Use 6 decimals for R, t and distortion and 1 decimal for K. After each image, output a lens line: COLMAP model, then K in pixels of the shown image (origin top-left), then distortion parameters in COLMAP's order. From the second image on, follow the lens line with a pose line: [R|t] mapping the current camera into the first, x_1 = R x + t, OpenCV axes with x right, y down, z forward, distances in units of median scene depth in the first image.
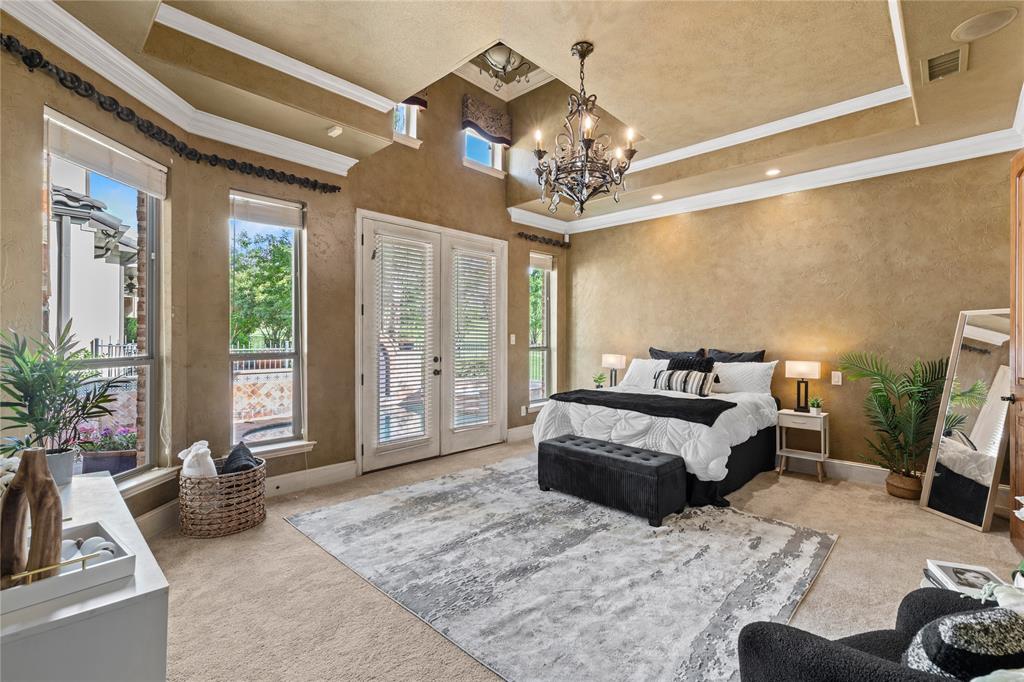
lens RADIAL K [[460.1, 0, 525.6], [0, 460.1, 337.9], [0, 0, 1]] dist [0.007134, -0.001677]
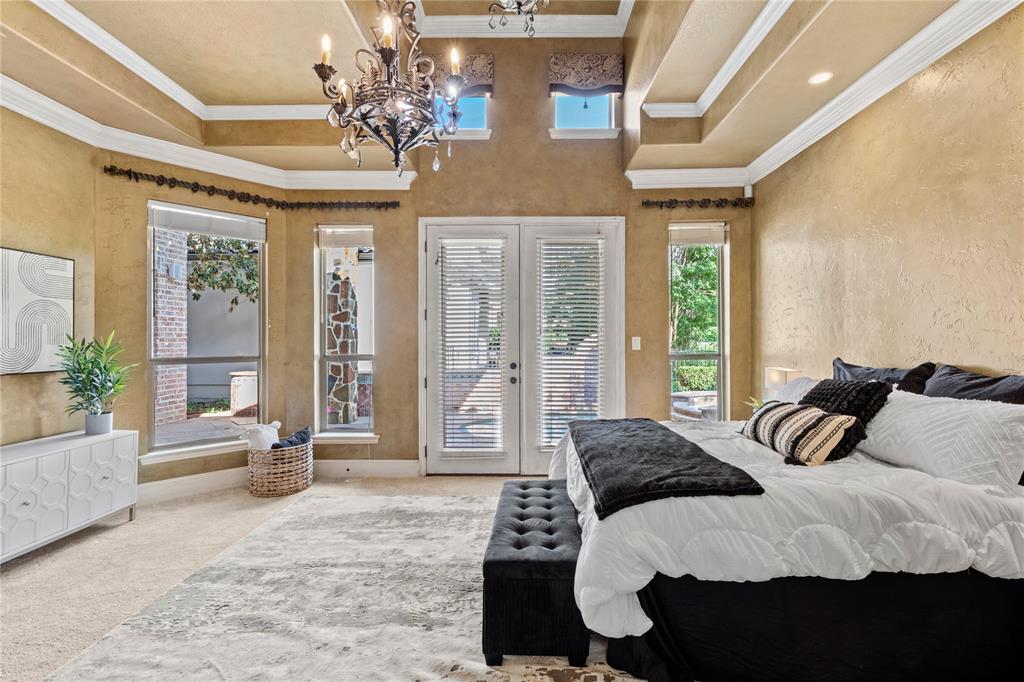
lens RADIAL K [[460.1, 0, 514.6], [0, 460.1, 340.0], [0, 0, 1]] dist [0.007134, -0.001677]
pose [[0.672264, -0.005928, -0.740288, 0.544620], [0.004271, 0.999982, -0.004130, -0.000123], [0.740299, -0.000385, 0.672277, 0.460650]]
